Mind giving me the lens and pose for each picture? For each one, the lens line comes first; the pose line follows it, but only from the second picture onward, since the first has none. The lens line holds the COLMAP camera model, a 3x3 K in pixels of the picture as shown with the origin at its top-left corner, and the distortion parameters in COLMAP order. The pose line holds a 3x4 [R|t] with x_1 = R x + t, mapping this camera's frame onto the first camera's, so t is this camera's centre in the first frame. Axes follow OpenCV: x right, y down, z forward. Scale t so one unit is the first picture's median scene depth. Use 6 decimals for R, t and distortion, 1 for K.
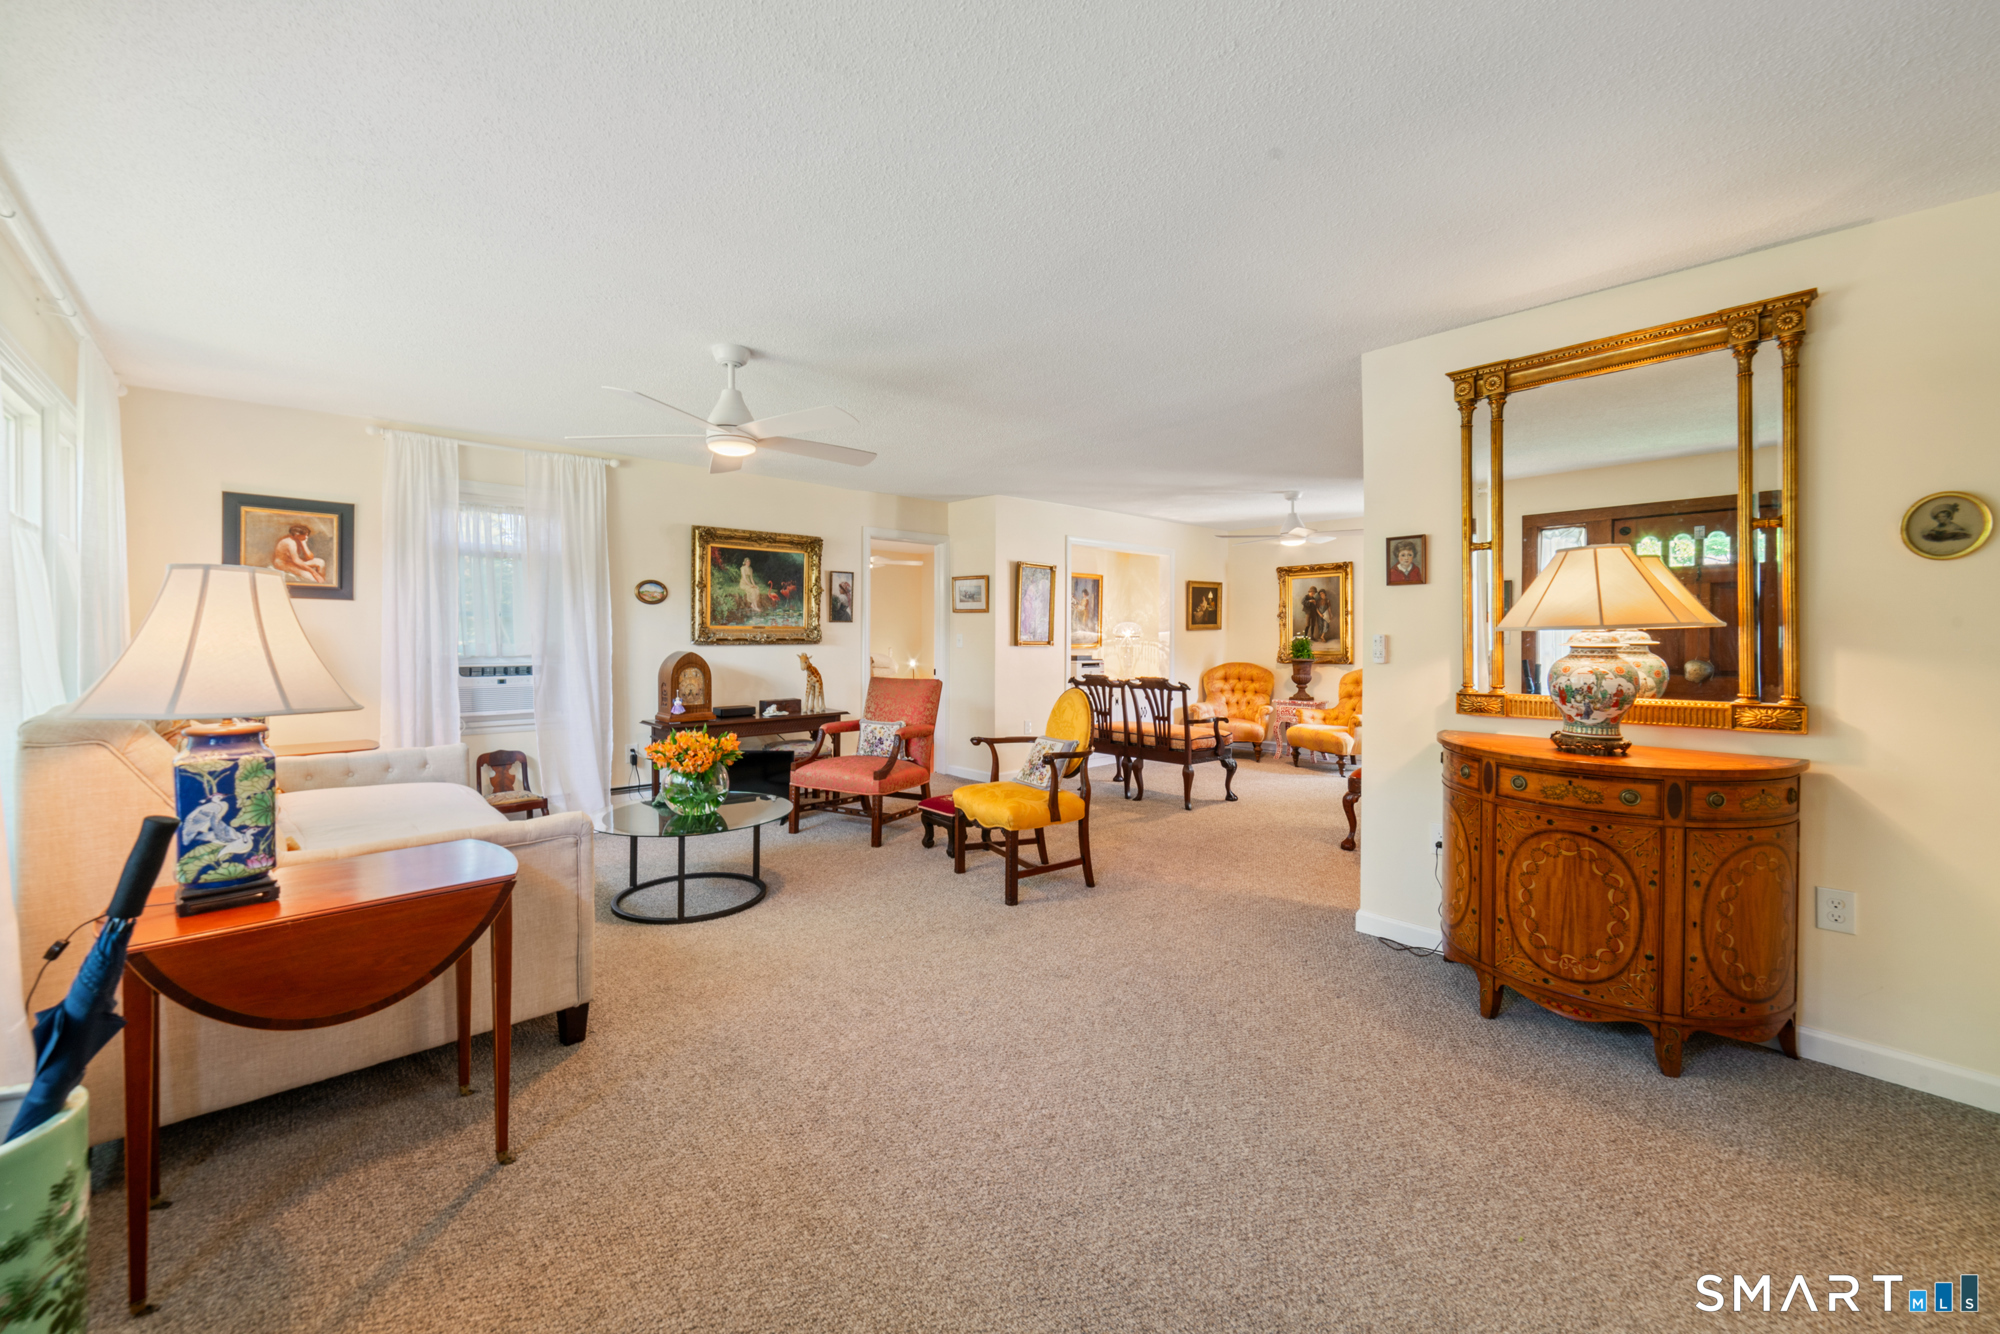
lens RADIAL K [[786.0, 0, 994.6], [0, 786.0, 645.7], [0, 0, 1]] dist [0.002472, 0.000147]
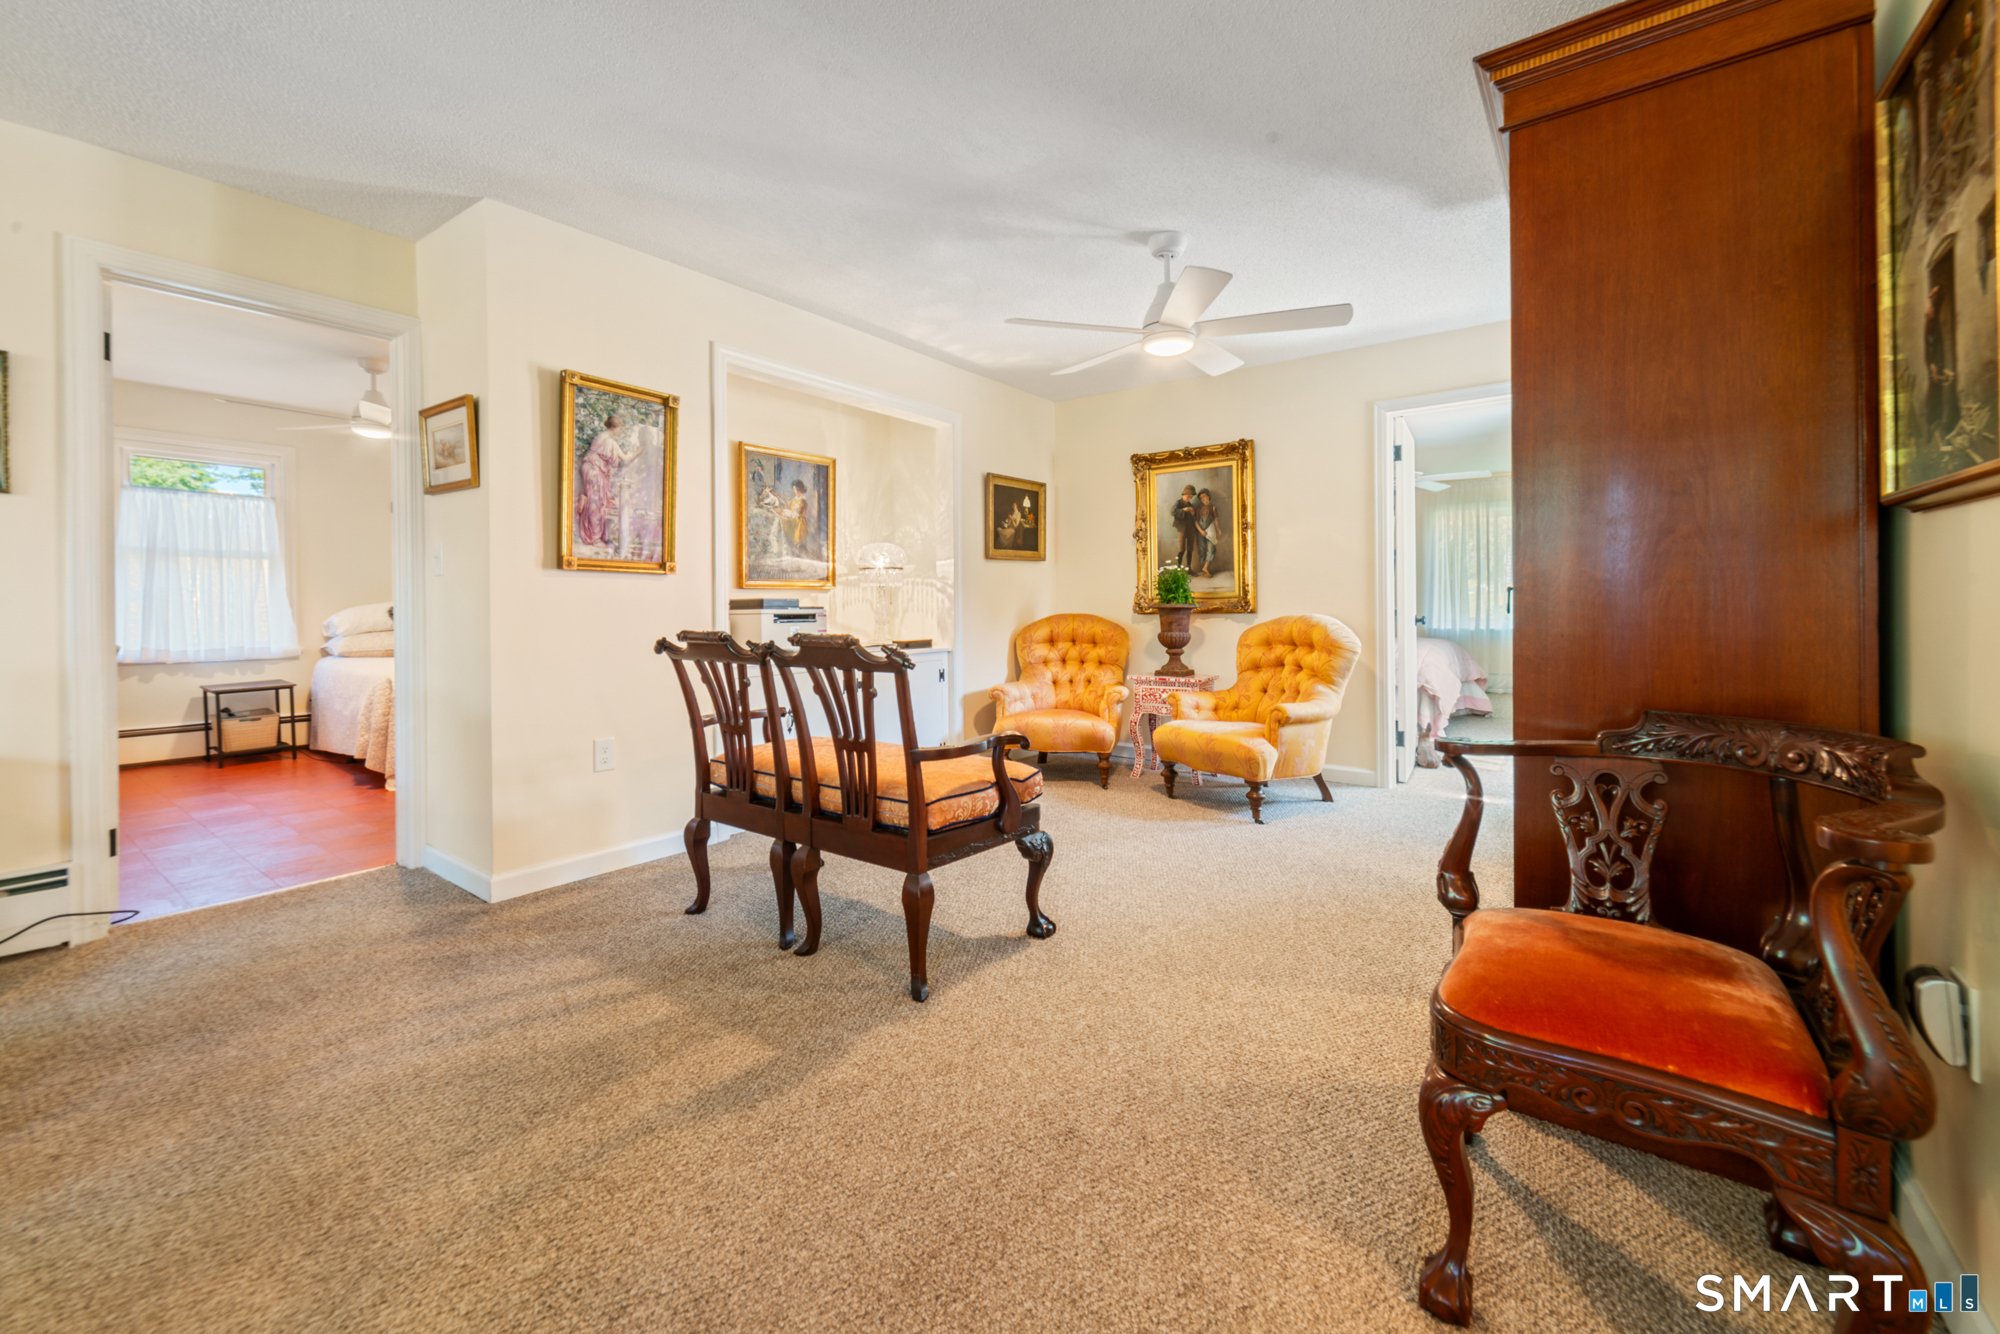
lens RADIAL K [[794.0, 0, 996.6], [0, 794.0, 599.1], [0, 0, 1]] dist [-0.001612, -0.000149]
pose [[0.982911, -0.004863, 0.184019, 0.152558], [0.008358, 0.999799, -0.018224, 0.022349], [-0.183893, 0.019451, 0.982754, 0.446114]]
